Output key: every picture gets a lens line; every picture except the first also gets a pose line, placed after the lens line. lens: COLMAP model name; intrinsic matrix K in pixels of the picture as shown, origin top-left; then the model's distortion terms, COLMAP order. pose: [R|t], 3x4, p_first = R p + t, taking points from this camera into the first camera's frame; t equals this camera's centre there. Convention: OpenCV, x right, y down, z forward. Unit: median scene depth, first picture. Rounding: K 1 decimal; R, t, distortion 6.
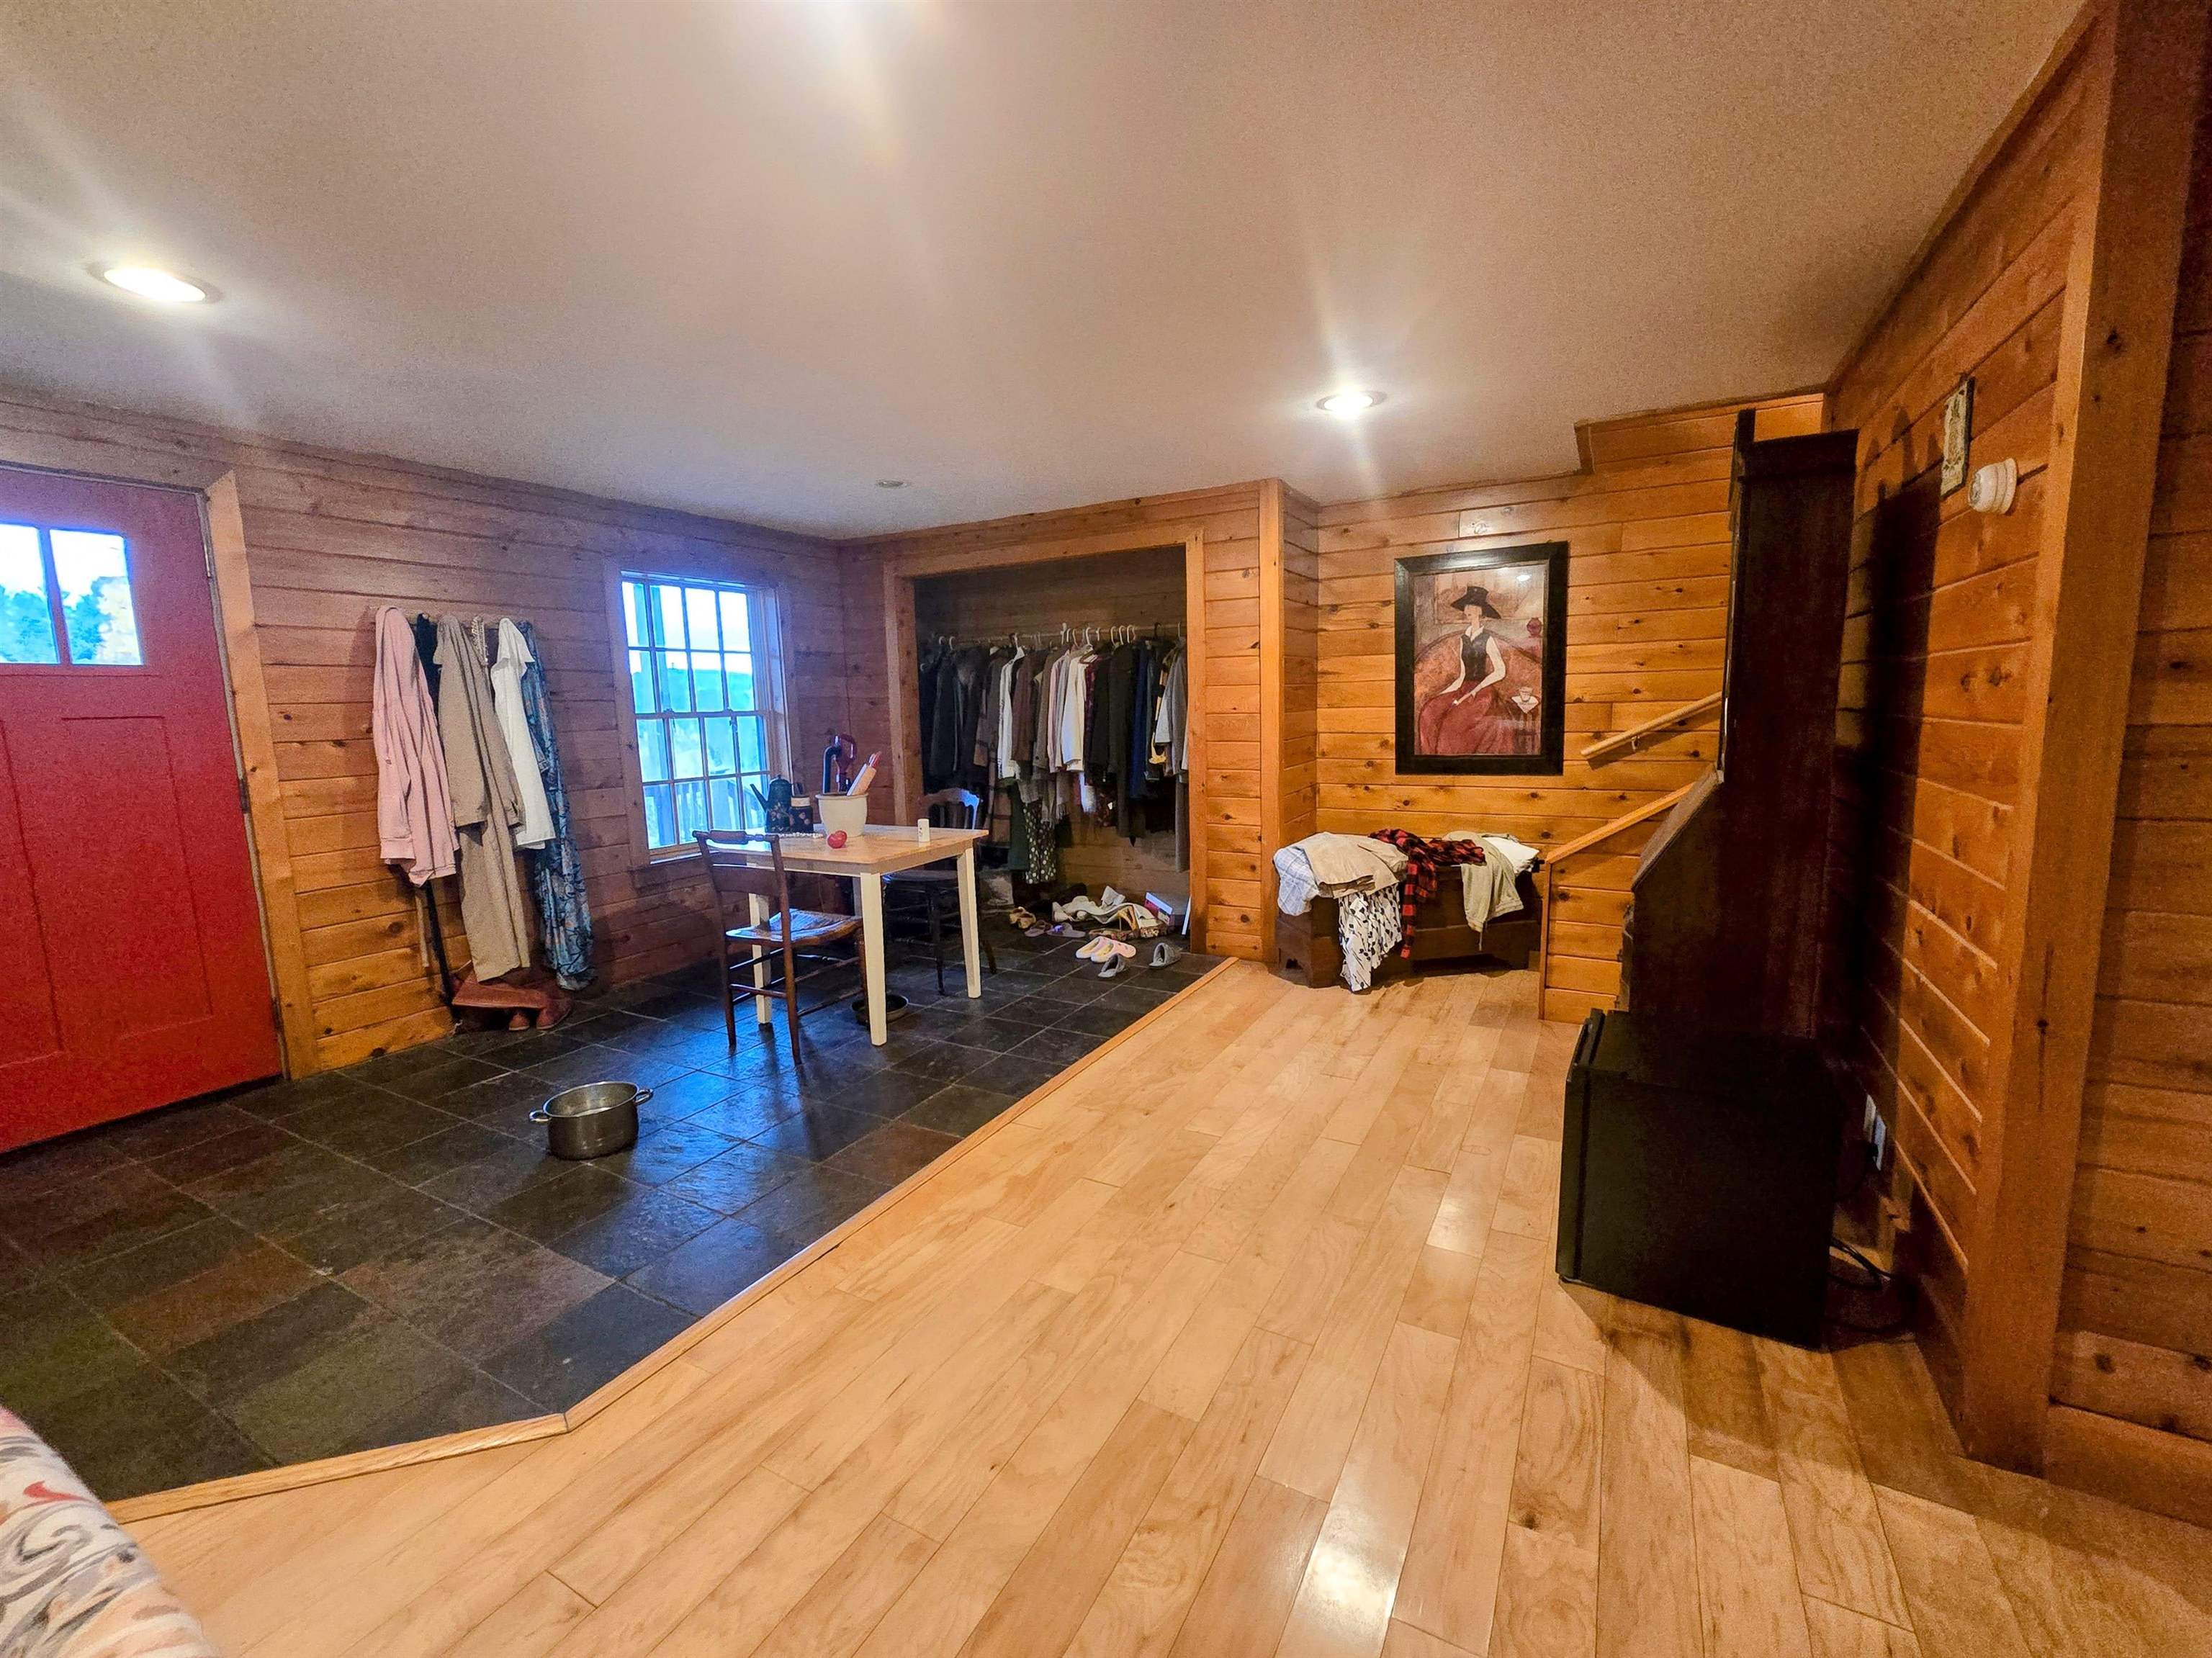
lens RADIAL K [[937.6, 0, 1102.9], [0, 937.6, 820.3], [0, 0, 1]] dist [-0.001673, 0.000306]
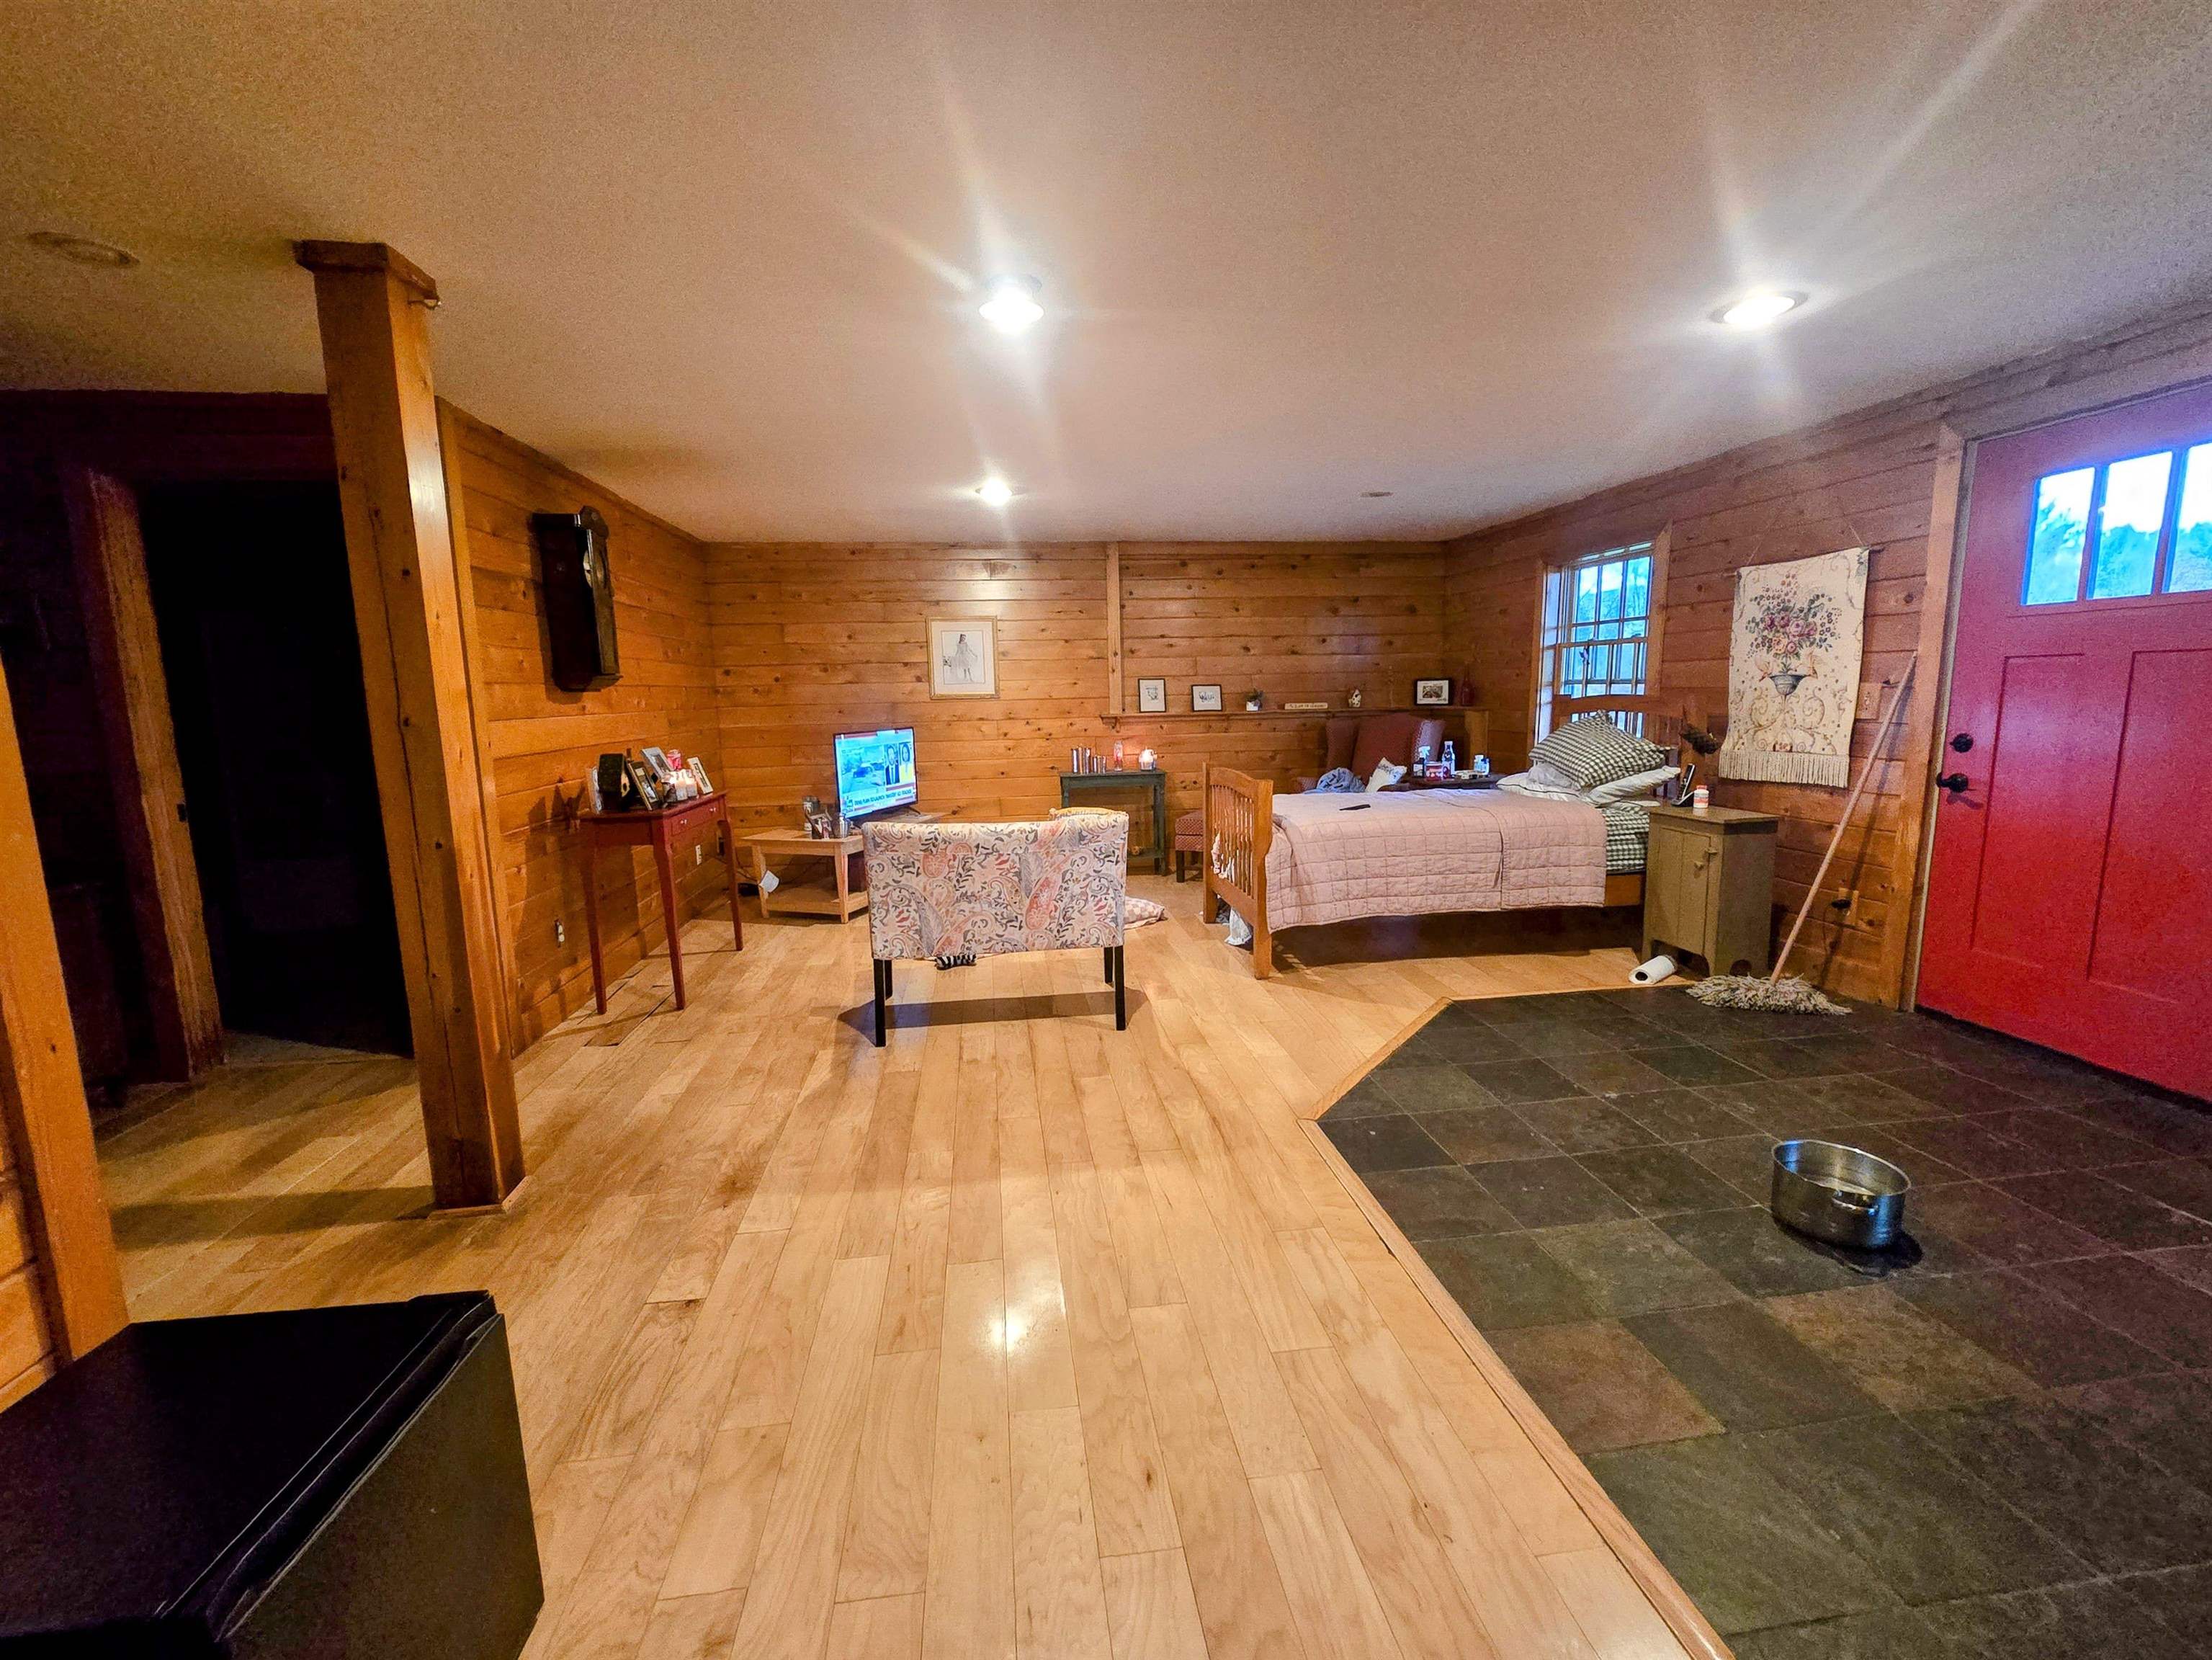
lens RADIAL K [[937.8, 0, 1102.9], [0, 937.8, 821.3], [0, 0, 1]] dist [-0.001673, 0.000306]
pose [[-0.802485, 0.127204, -0.582955, 0.451747], [-0.032307, 0.966315, 0.255328, -0.197539], [0.595797, 0.223730, -0.771344, 1.500190]]
